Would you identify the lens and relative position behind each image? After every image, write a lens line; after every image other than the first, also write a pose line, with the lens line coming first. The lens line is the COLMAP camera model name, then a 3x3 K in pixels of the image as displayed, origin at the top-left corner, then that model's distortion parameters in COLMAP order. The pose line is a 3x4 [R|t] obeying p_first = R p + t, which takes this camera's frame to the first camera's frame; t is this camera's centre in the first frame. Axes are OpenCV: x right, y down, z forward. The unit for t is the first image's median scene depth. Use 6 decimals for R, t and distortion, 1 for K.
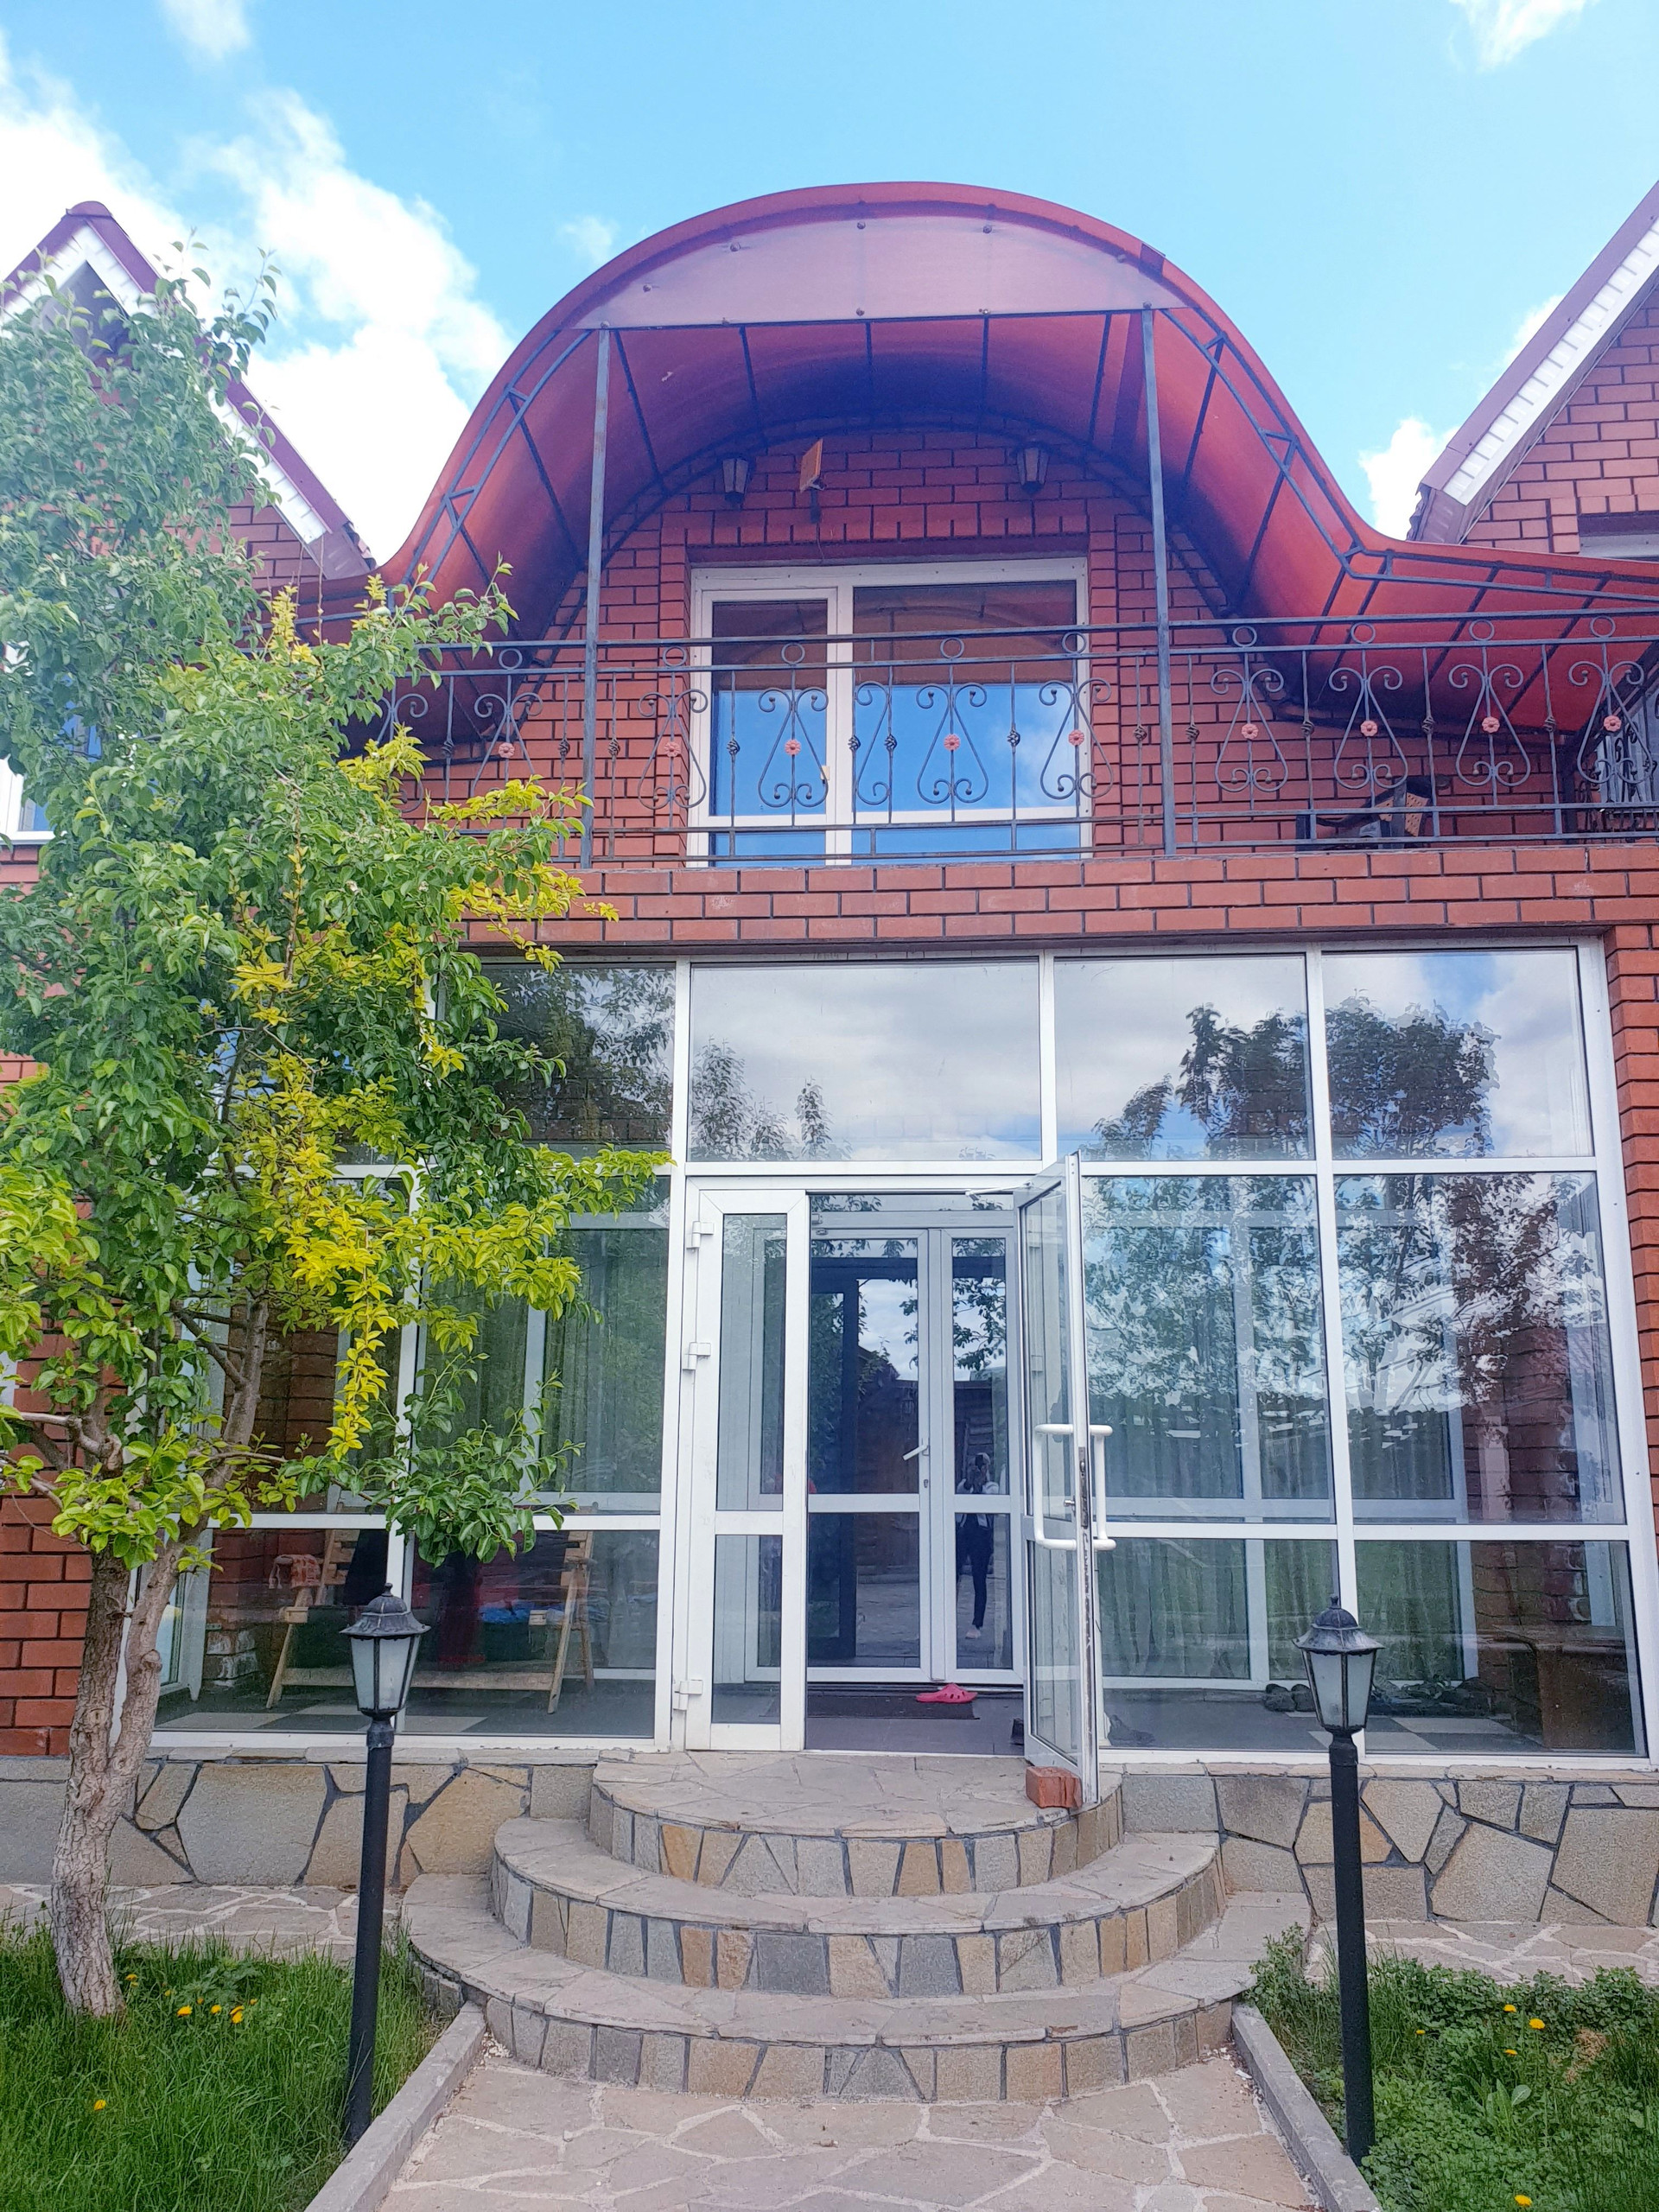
lens RADIAL K [[1713.7, 0, 836.7], [0, 1713.7, 1114.9], [0, 0, 1]] dist [-0.007904, 0.009001]
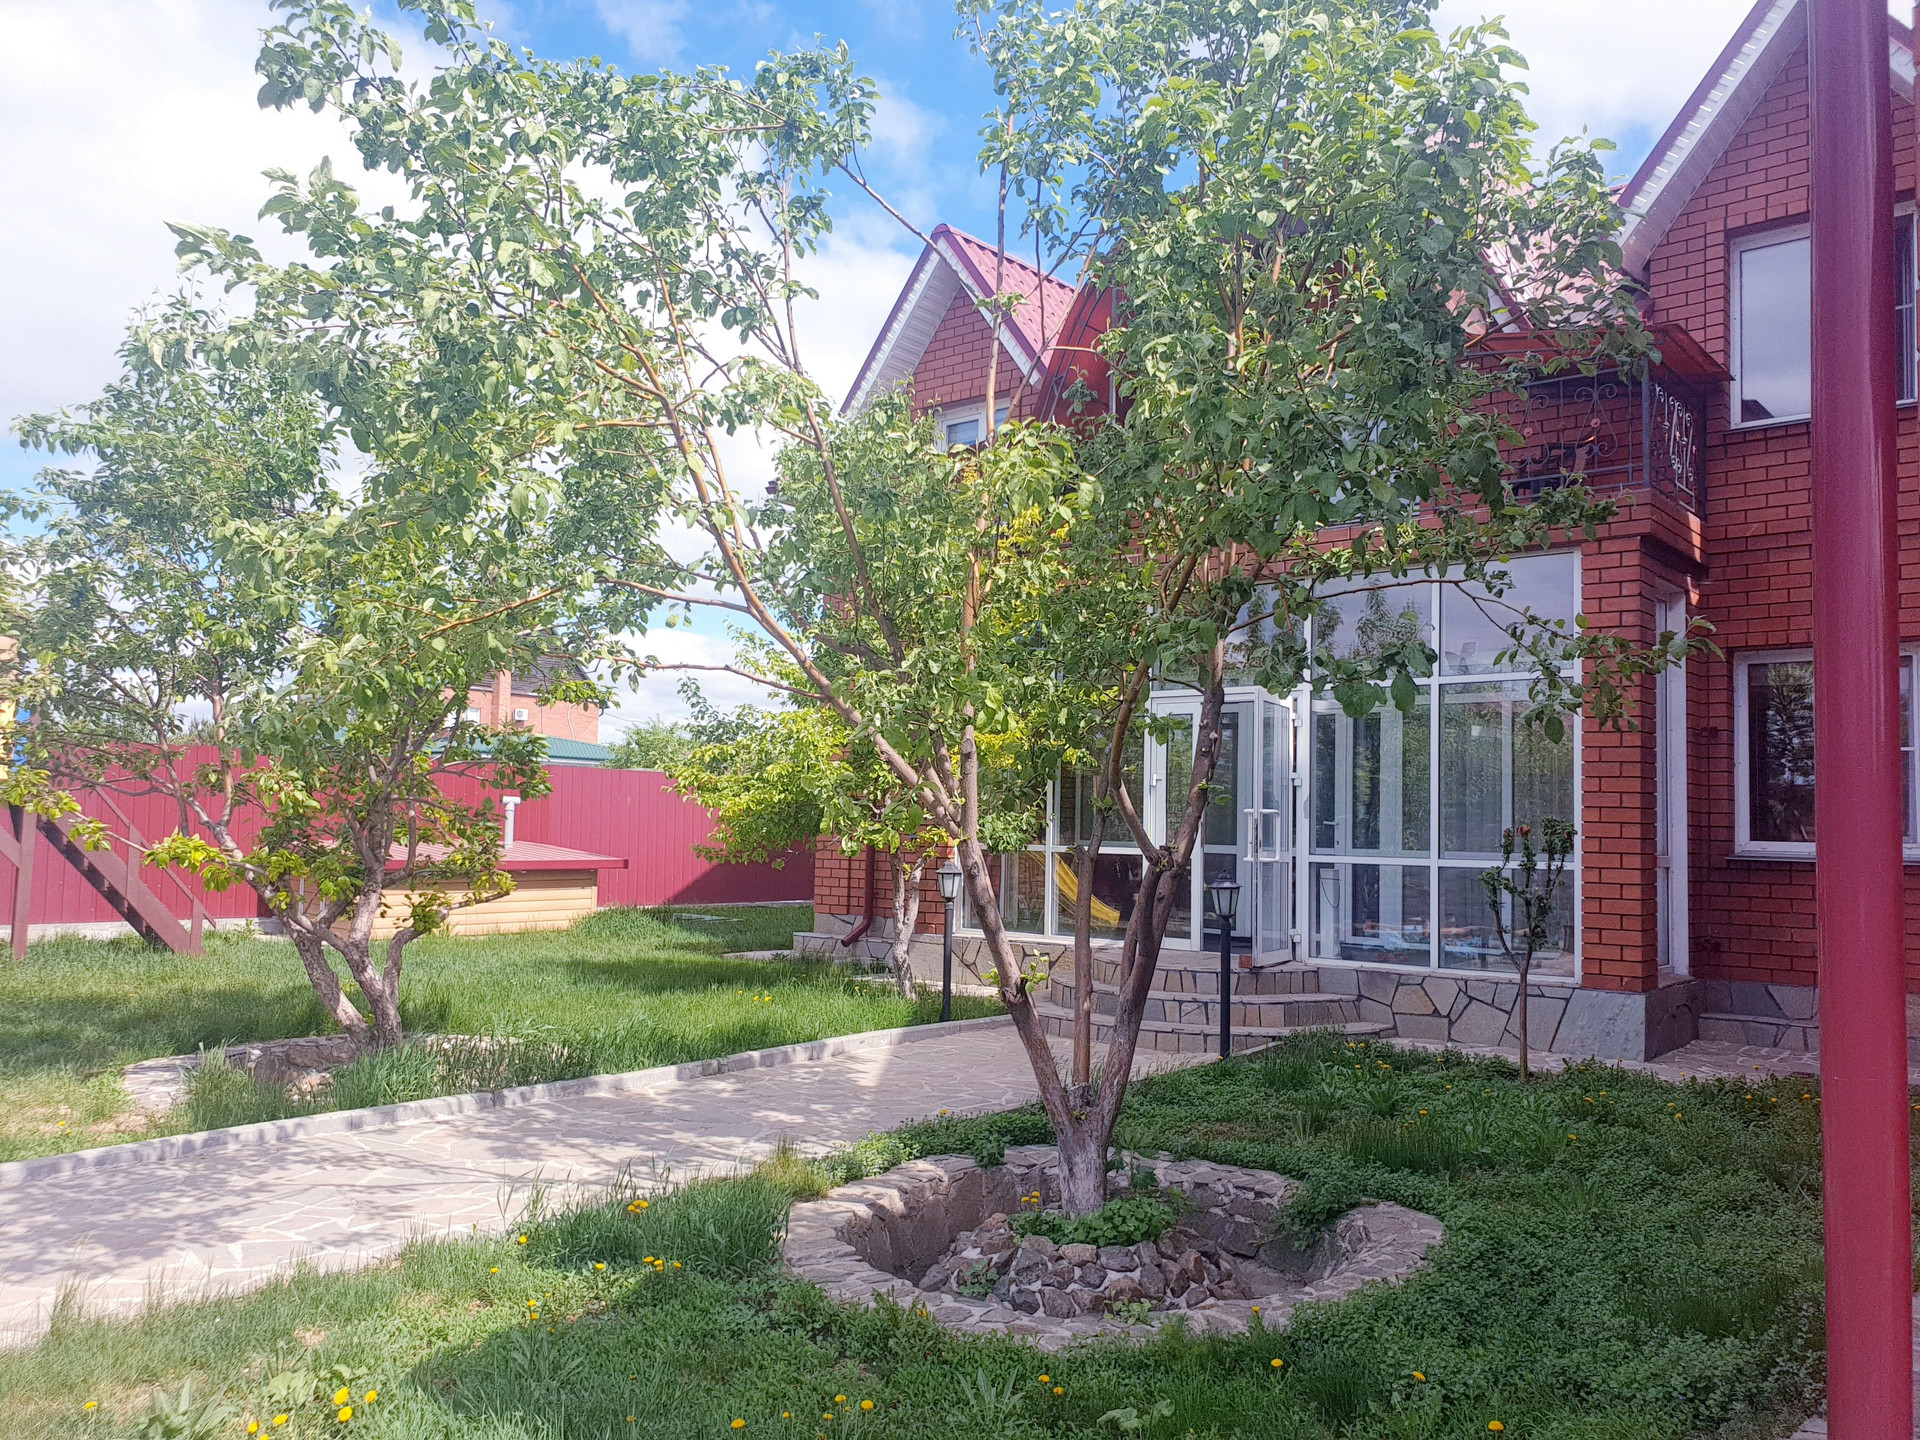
lens RADIAL K [[1487.5, 0, 965.1], [0, 1487.5, 715.0], [0, 0, 1]] dist [-0.007904, 0.009001]
pose [[0.819389, -0.030513, -0.572426, 0.814783], [0.091681, 0.992704, 0.078319, -0.116469], [0.565859, -0.116655, 0.816208, -0.705779]]
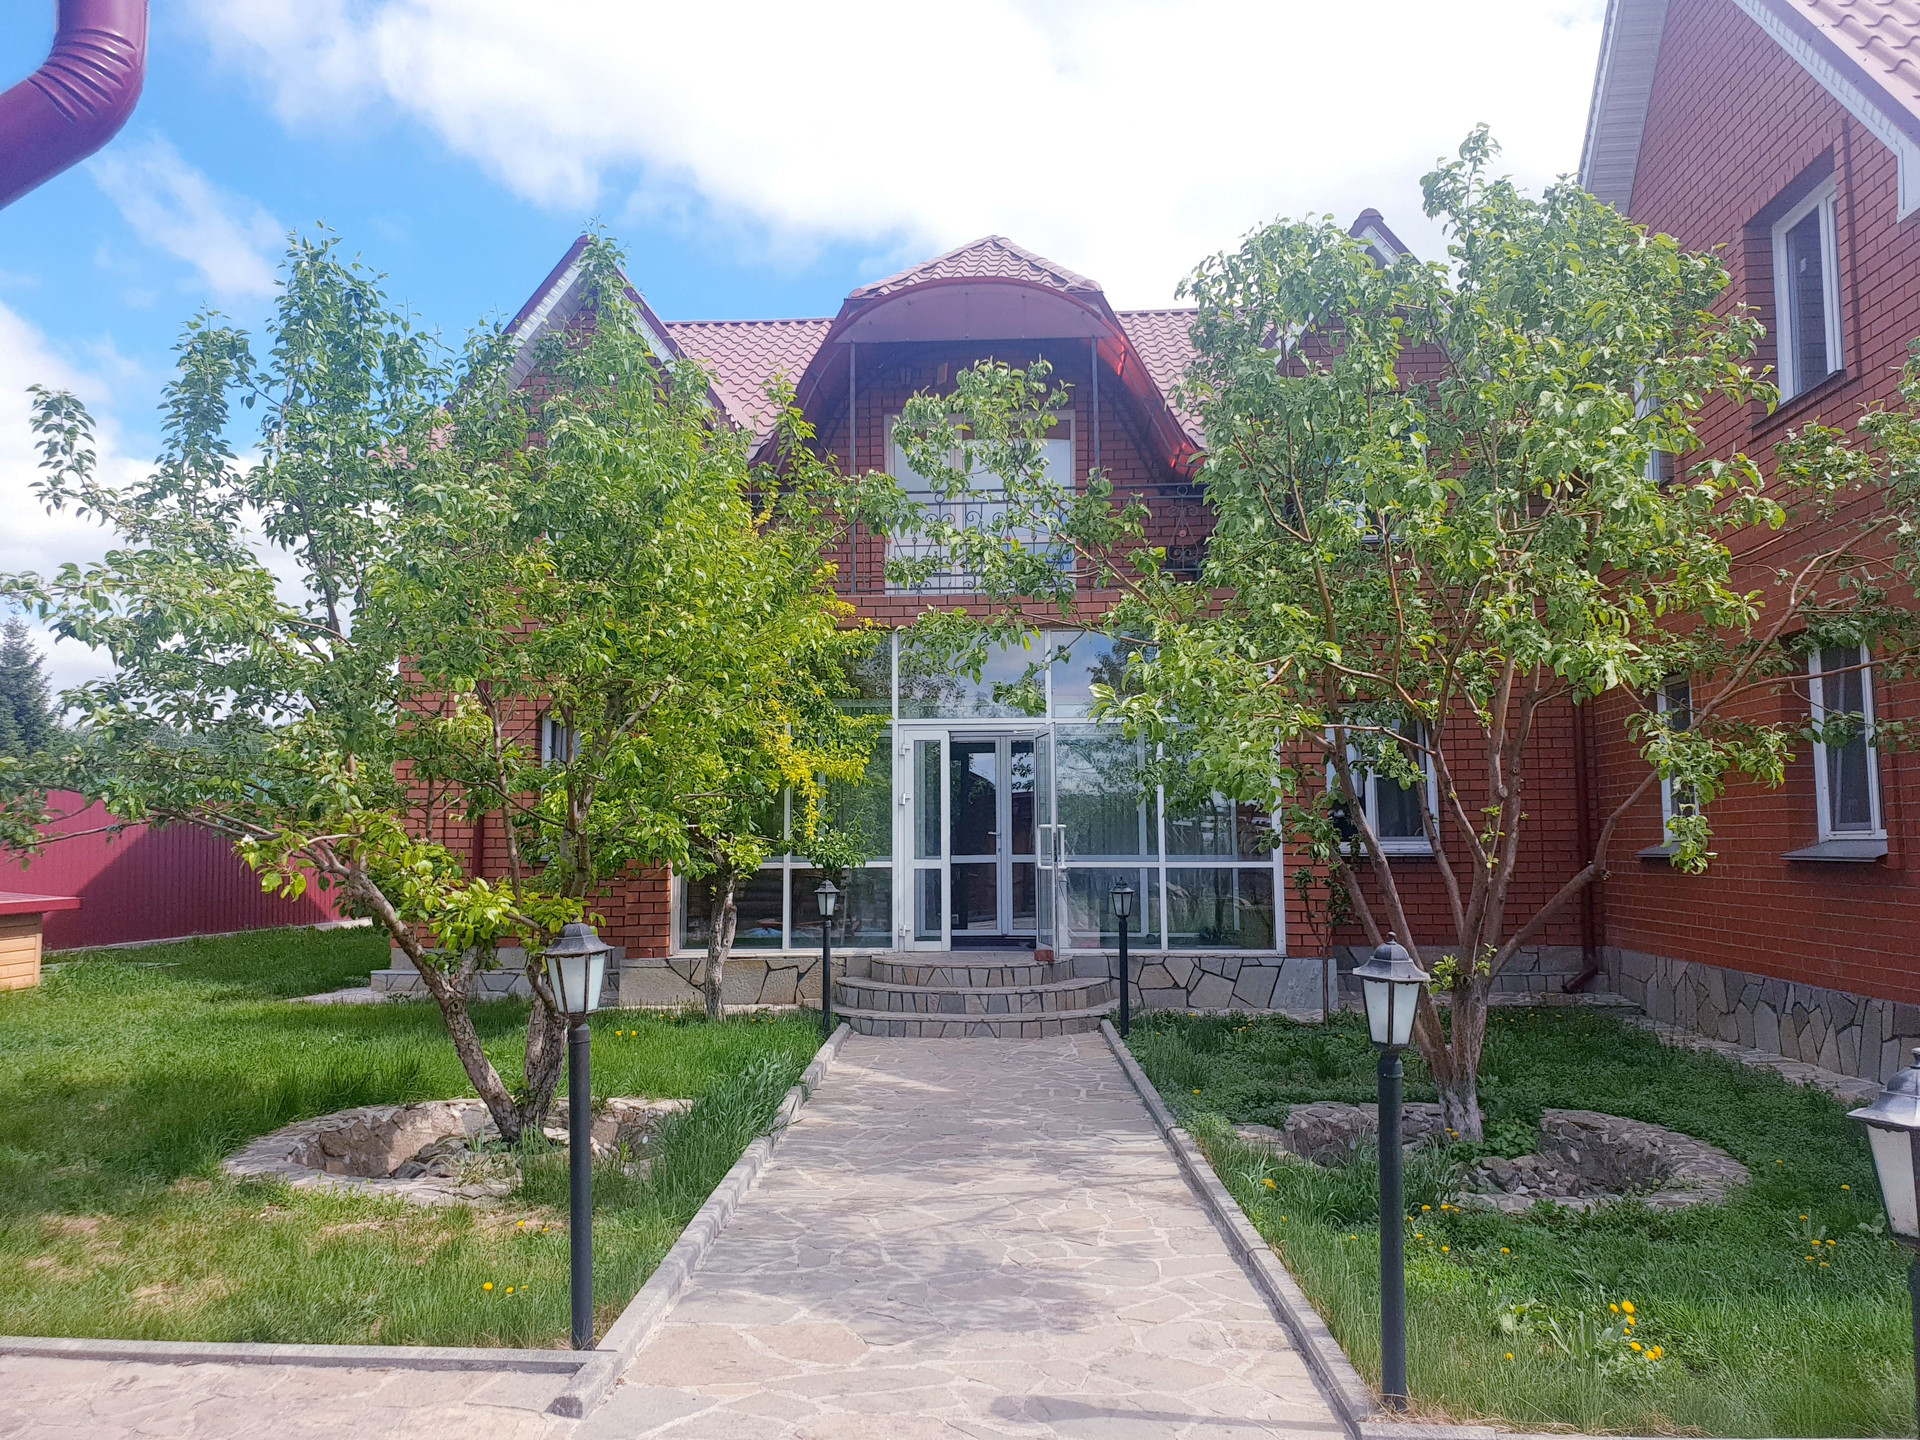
lens RADIAL K [[1487.5, 0, 956.2], [0, 1487.5, 717.2], [0, 0, 1]] dist [-0.007904, 0.009001]
pose [[0.999925, -0.010206, 0.006826, -0.022676], [0.009374, 0.993612, 0.112457, -0.215566], [-0.007930, -0.112385, 0.993633, -1.105778]]
